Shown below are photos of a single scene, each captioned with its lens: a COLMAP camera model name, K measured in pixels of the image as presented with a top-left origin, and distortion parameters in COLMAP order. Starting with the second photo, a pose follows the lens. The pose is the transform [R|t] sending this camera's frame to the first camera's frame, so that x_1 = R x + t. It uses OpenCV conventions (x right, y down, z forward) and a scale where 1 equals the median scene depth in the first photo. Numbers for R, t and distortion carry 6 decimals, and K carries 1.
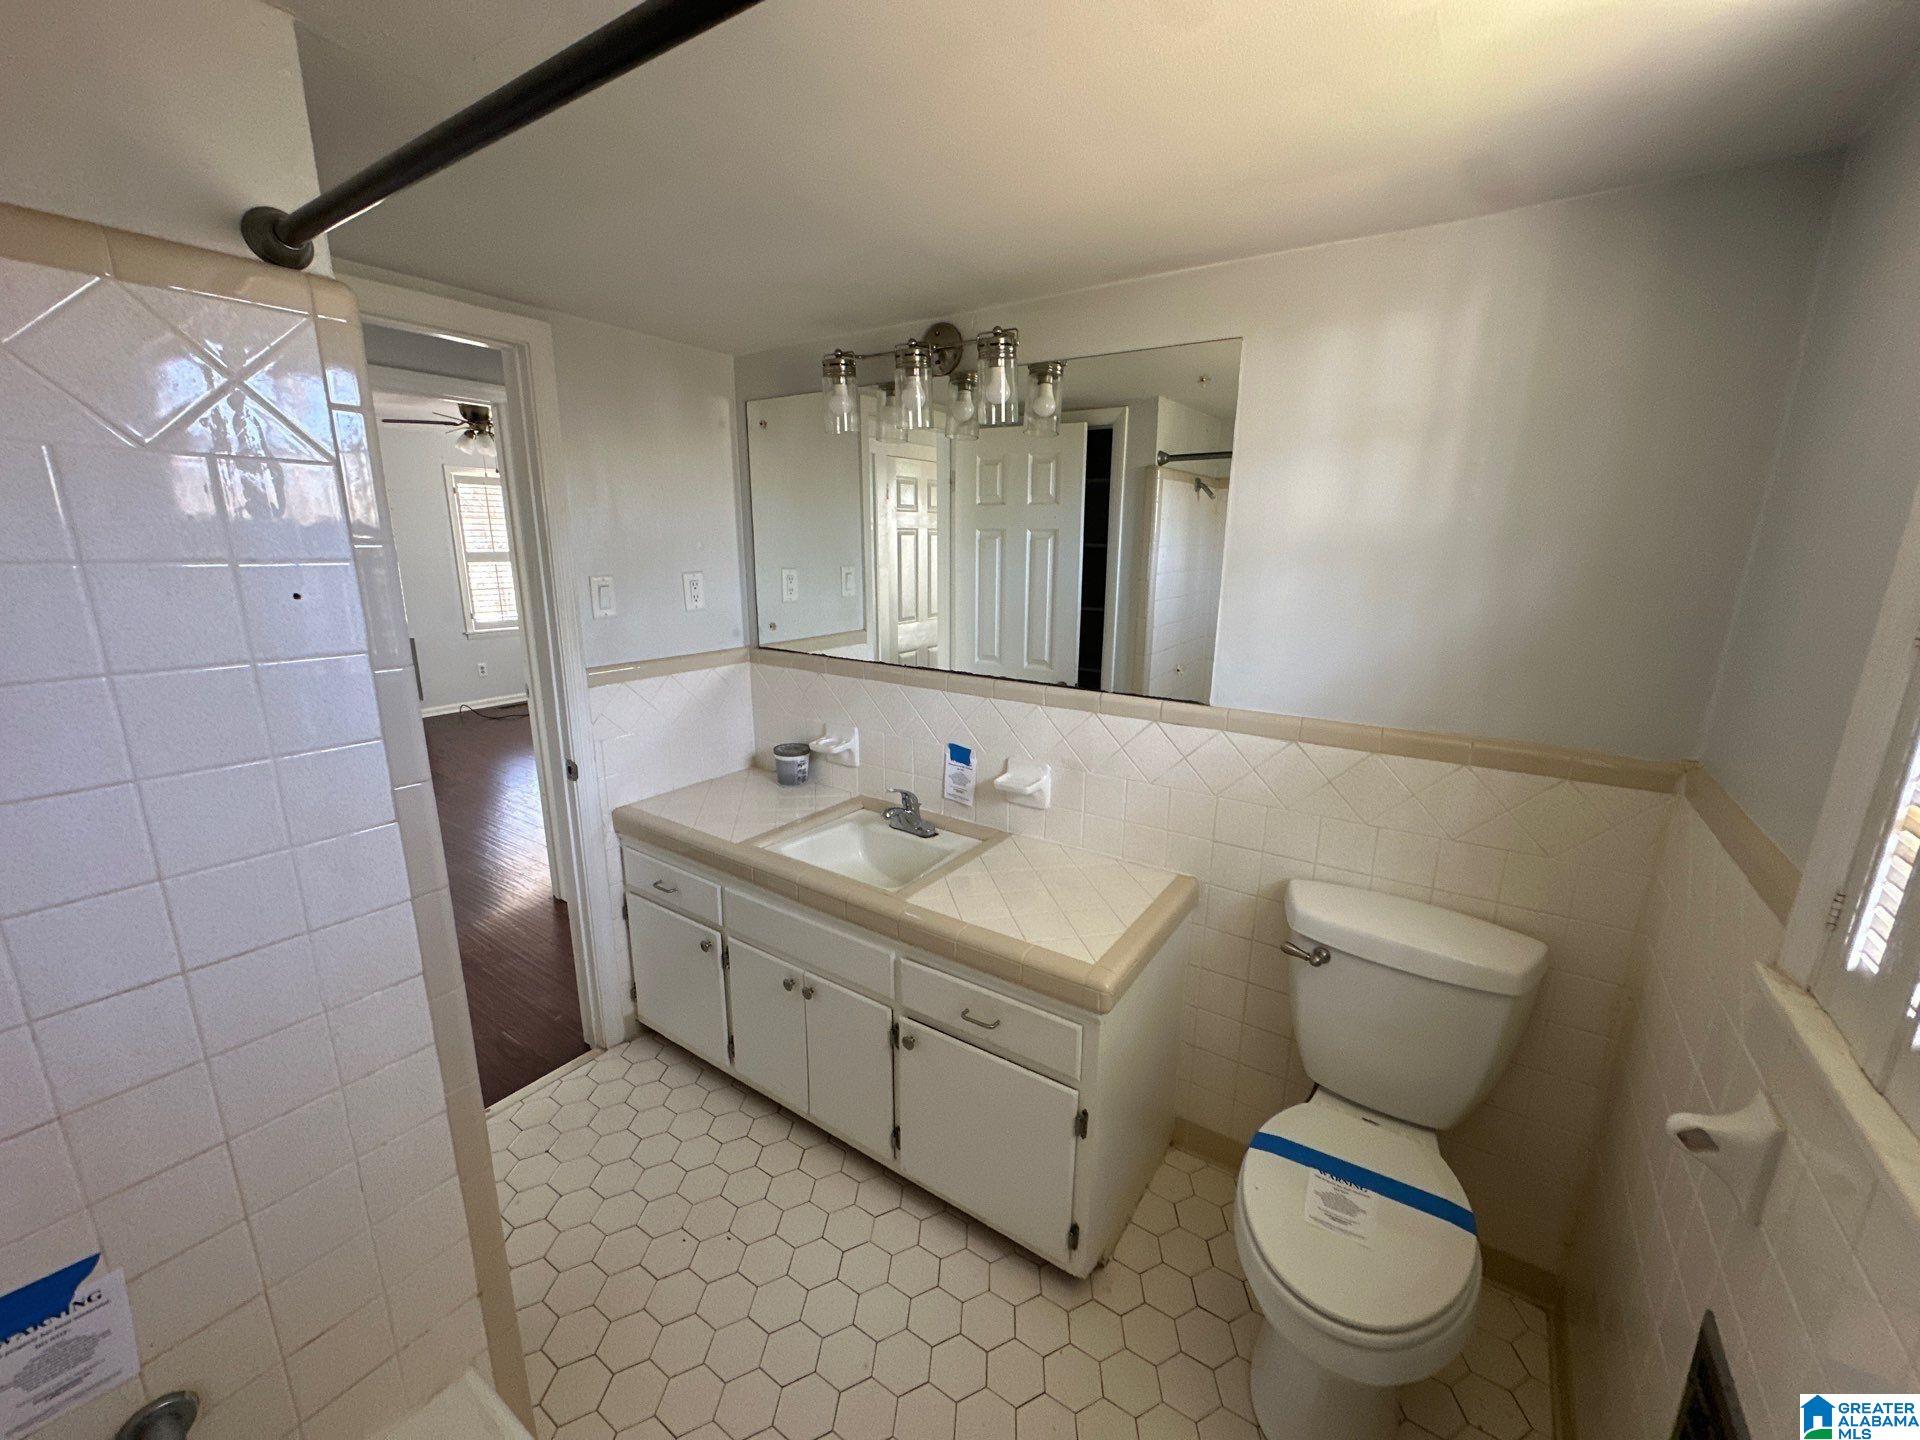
lens RADIAL K [[763.1, 0, 953.3], [0, 763.1, 723.5], [0, 0, 1]] dist [-0.004826, 0.000768]
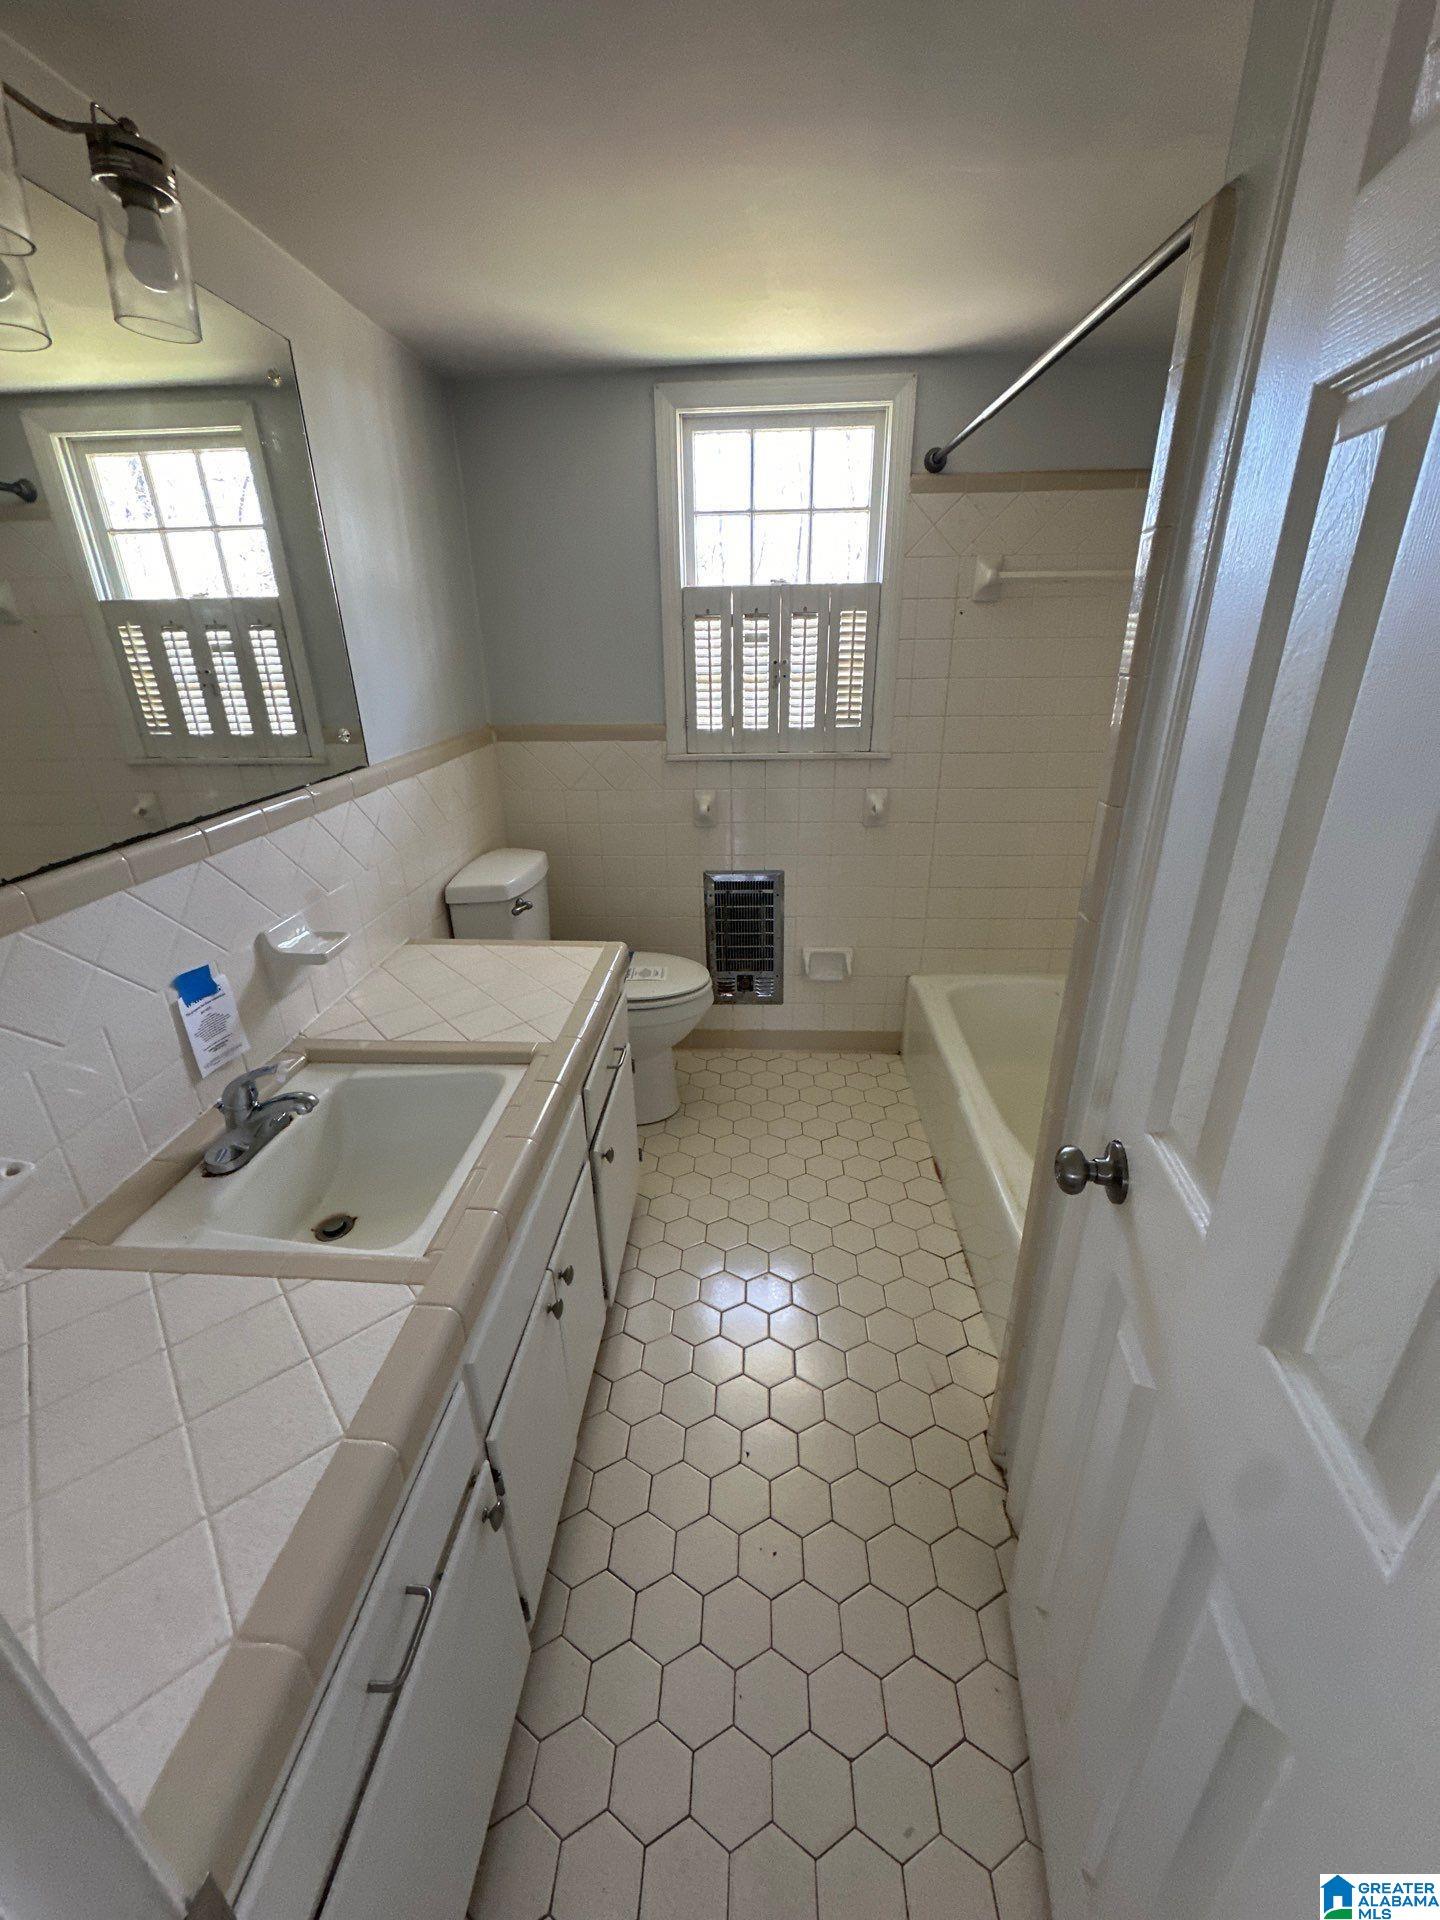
lens RADIAL K [[763.1, 0, 717.8], [0, 763.1, 952.1], [0, 0, 1]] dist [-0.004826, 0.000768]
pose [[-0.516819, -0.328007, 0.790765, -0.815625], [0.220019, 0.841772, 0.492961, -0.223445], [-0.827339, 0.428755, -0.362876, 1.176574]]
